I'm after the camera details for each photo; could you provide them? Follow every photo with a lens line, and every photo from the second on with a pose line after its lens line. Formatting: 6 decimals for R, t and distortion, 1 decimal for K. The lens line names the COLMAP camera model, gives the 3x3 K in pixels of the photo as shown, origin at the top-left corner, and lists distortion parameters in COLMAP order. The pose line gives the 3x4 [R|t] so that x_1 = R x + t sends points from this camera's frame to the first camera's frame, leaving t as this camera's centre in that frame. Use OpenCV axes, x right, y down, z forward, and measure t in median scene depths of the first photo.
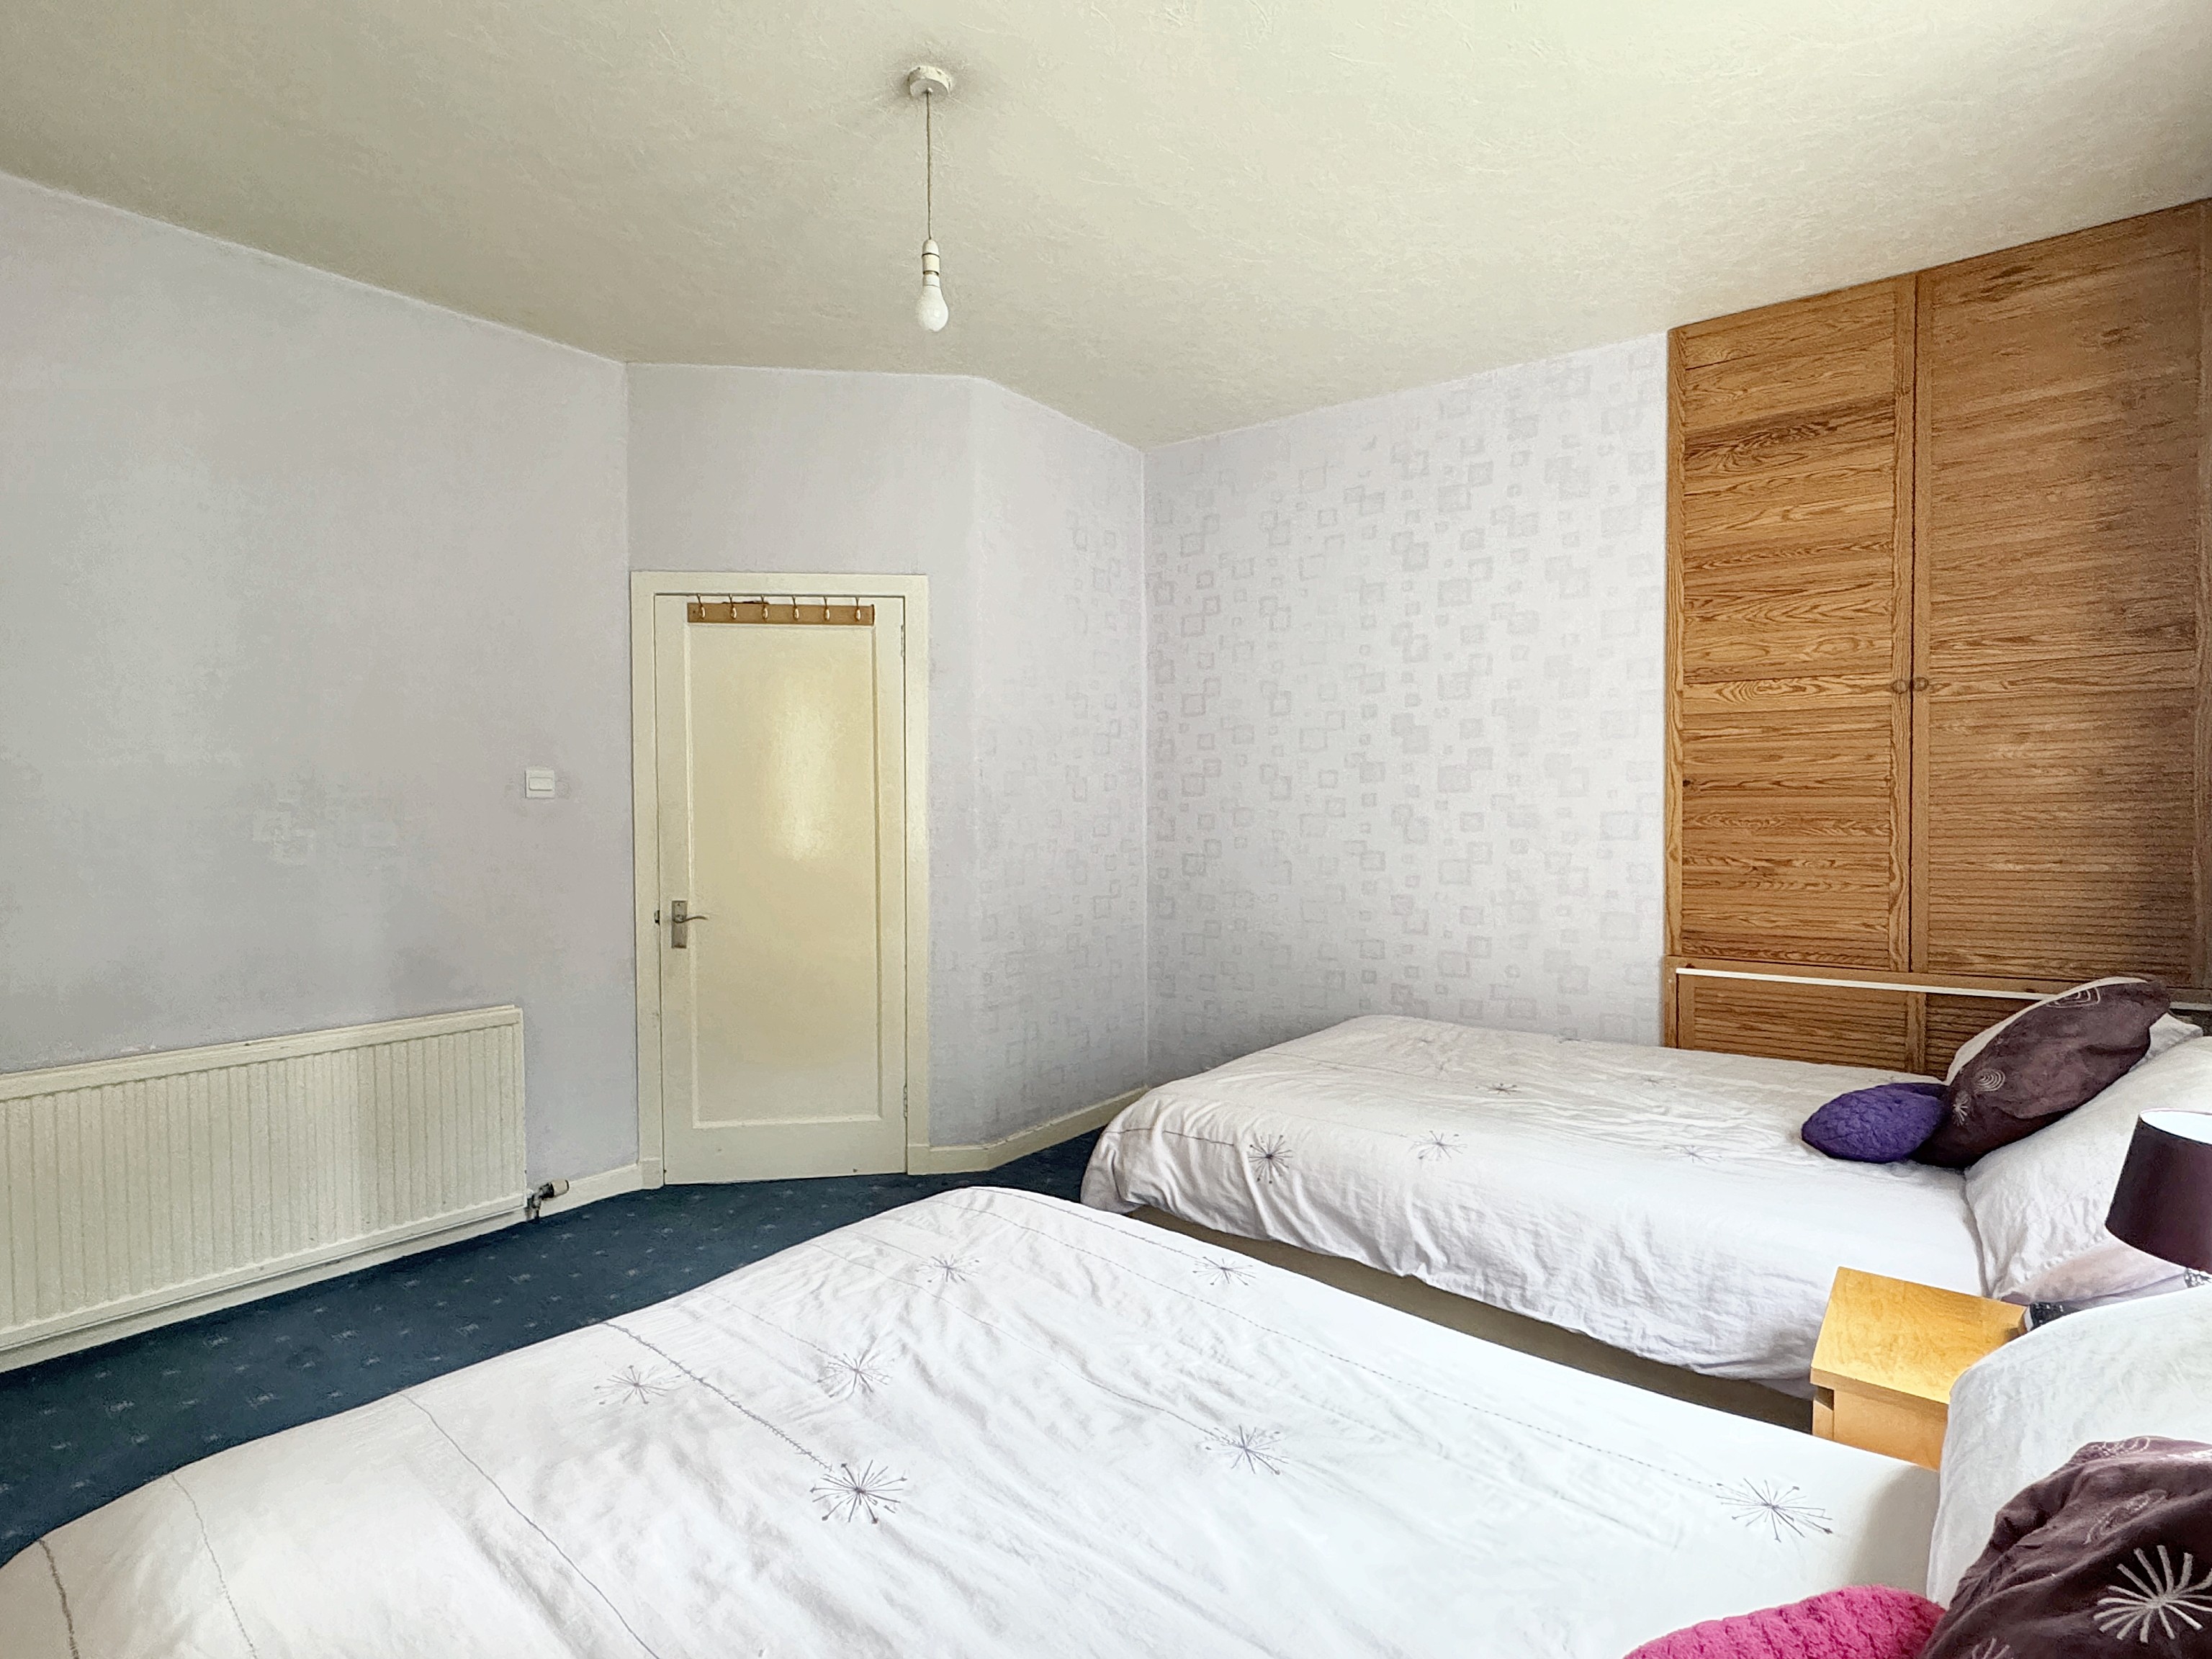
lens RADIAL K [[1123.7, 0, 1106.0], [0, 1123.7, 829.5], [0, 0, 1]] dist [-0.000298, -0.000117]
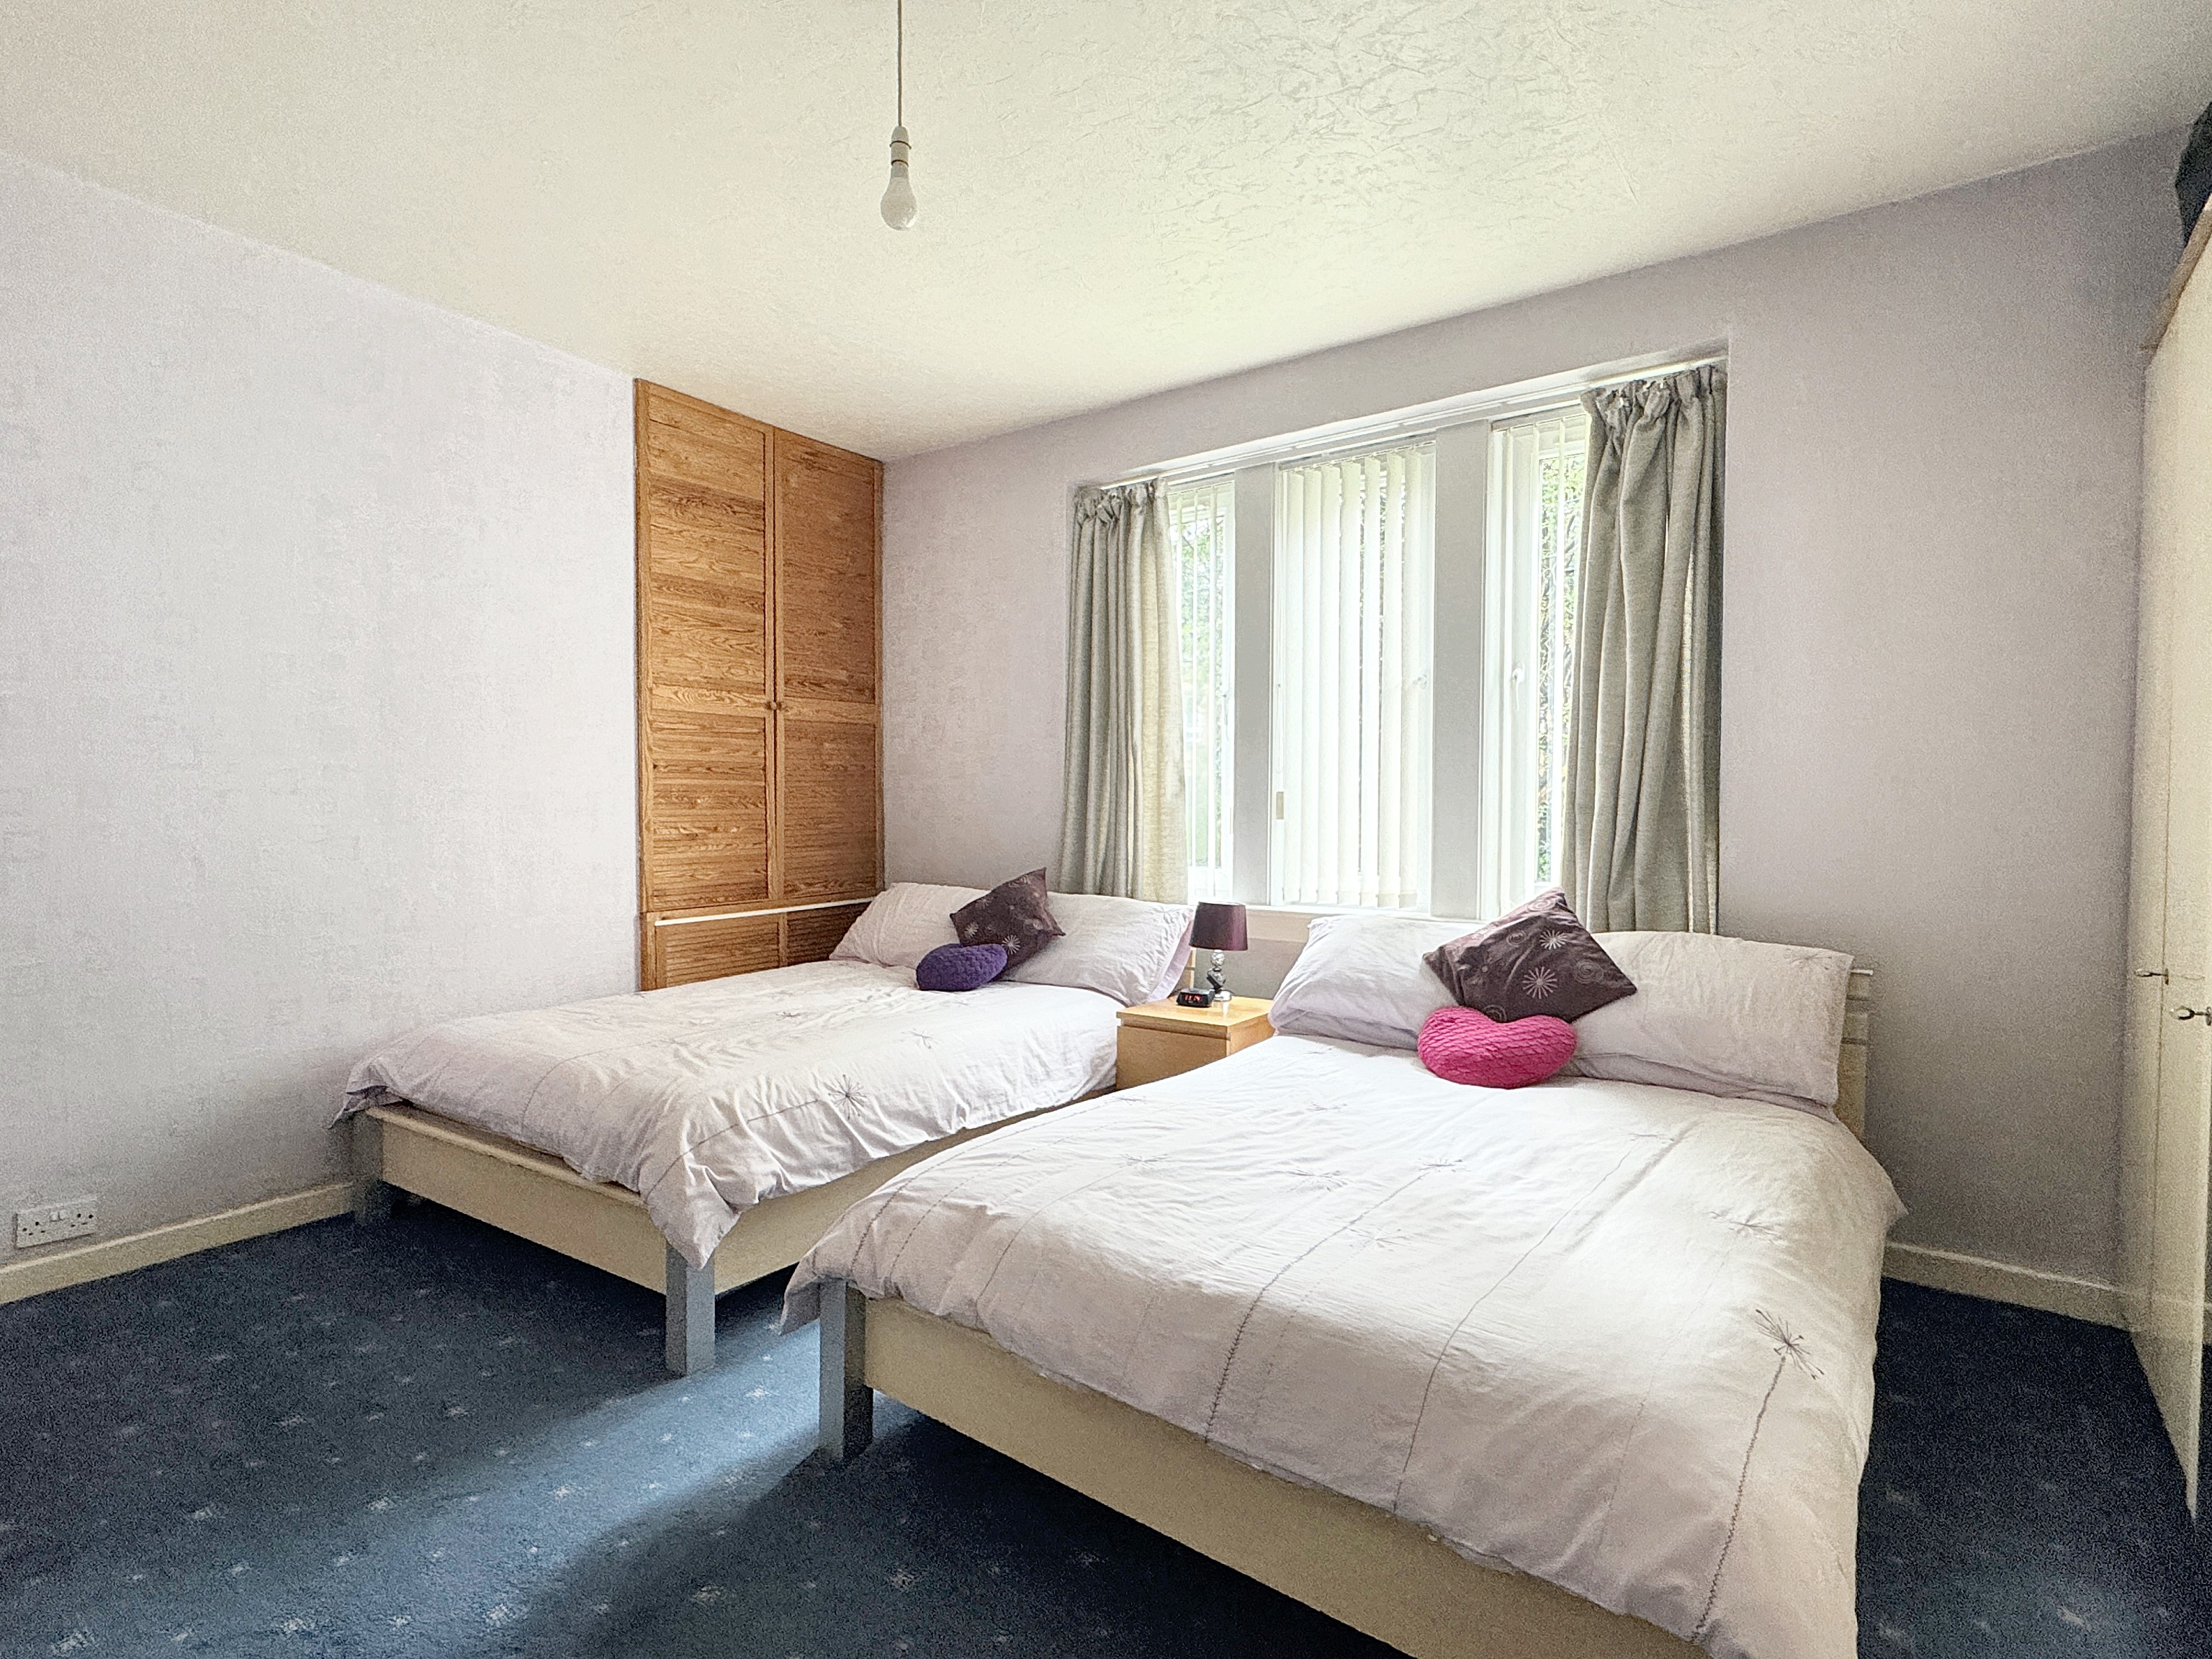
lens RADIAL K [[1113.3, 0, 1106.0], [0, 1113.3, 829.5], [0, 0, 1]] dist [0.001346, 0.000193]
pose [[-0.059905, -0.021854, 0.997965, -1.028420], [0.022775, 0.999470, 0.023254, 0.013589], [-0.997944, 0.024122, -0.059375, 0.876374]]
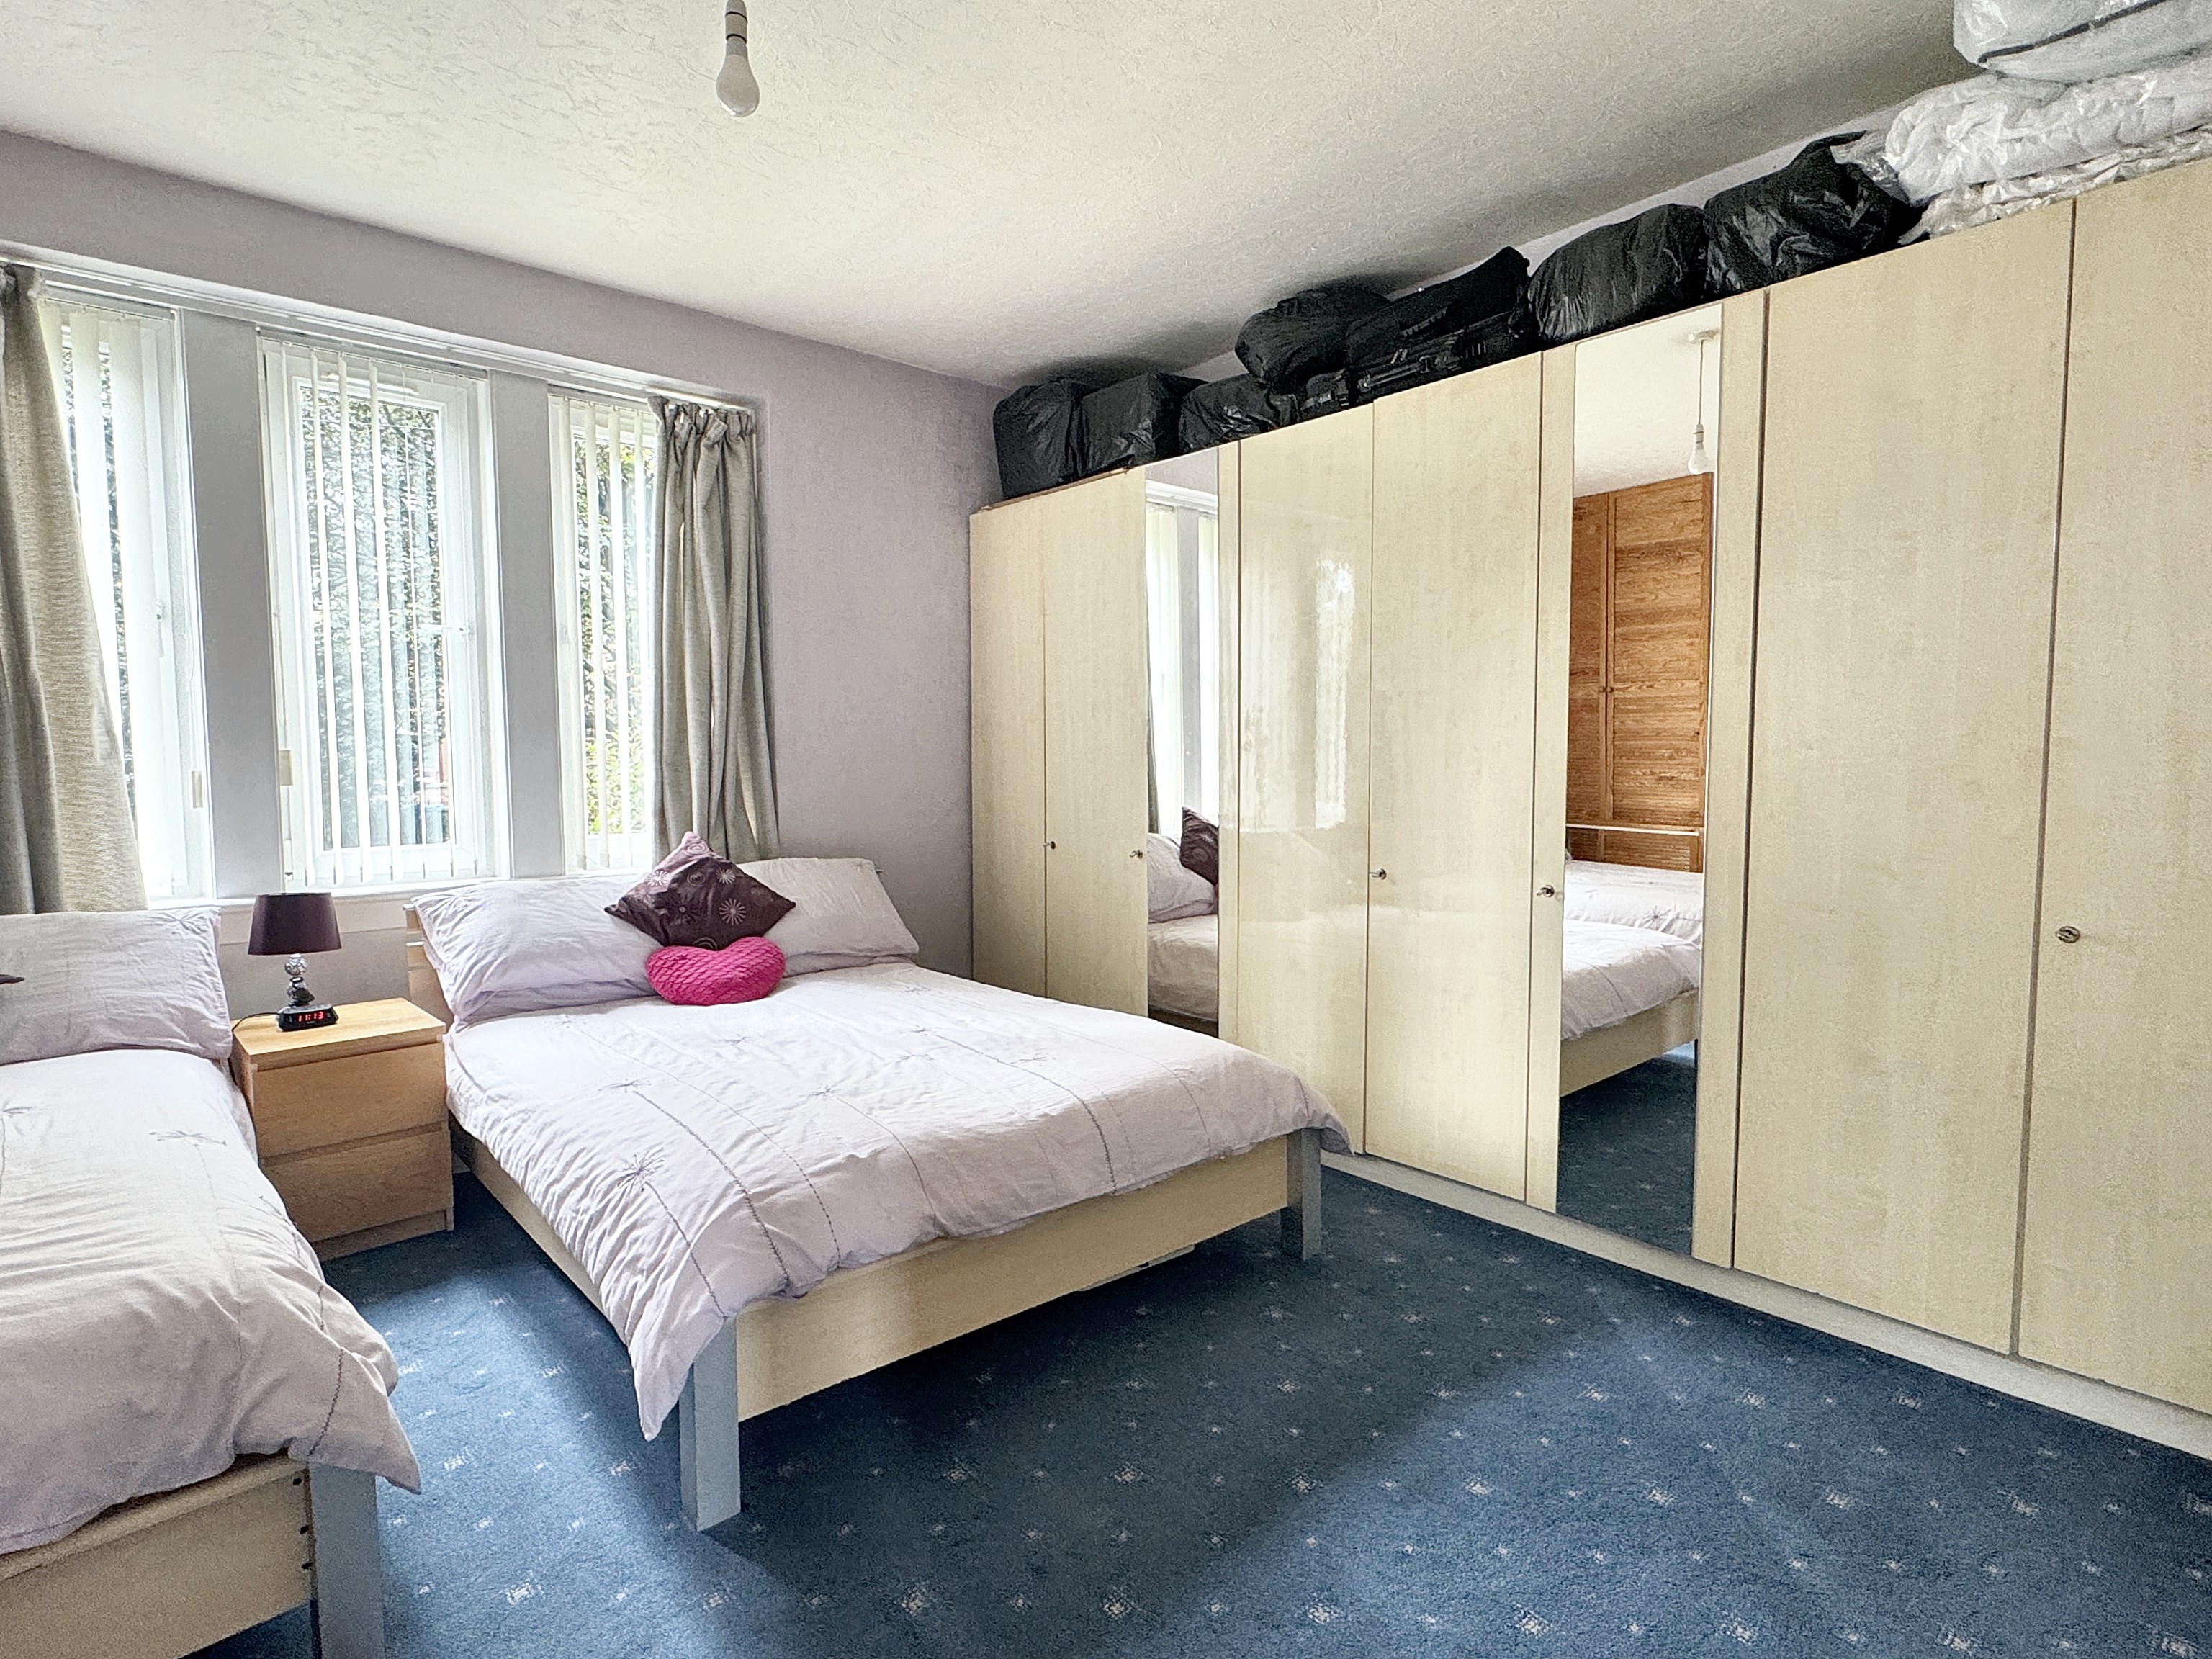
lens RADIAL K [[1123.7, 0, 1106.0], [0, 1123.7, 829.5], [0, 0, 1]] dist [-0.000298, -0.000117]
pose [[-0.989231, -0.000101, 0.146360, -0.510994], [0.013236, 0.995840, 0.090149, -0.012856], [-0.145760, 0.091116, -0.985115, 1.737655]]
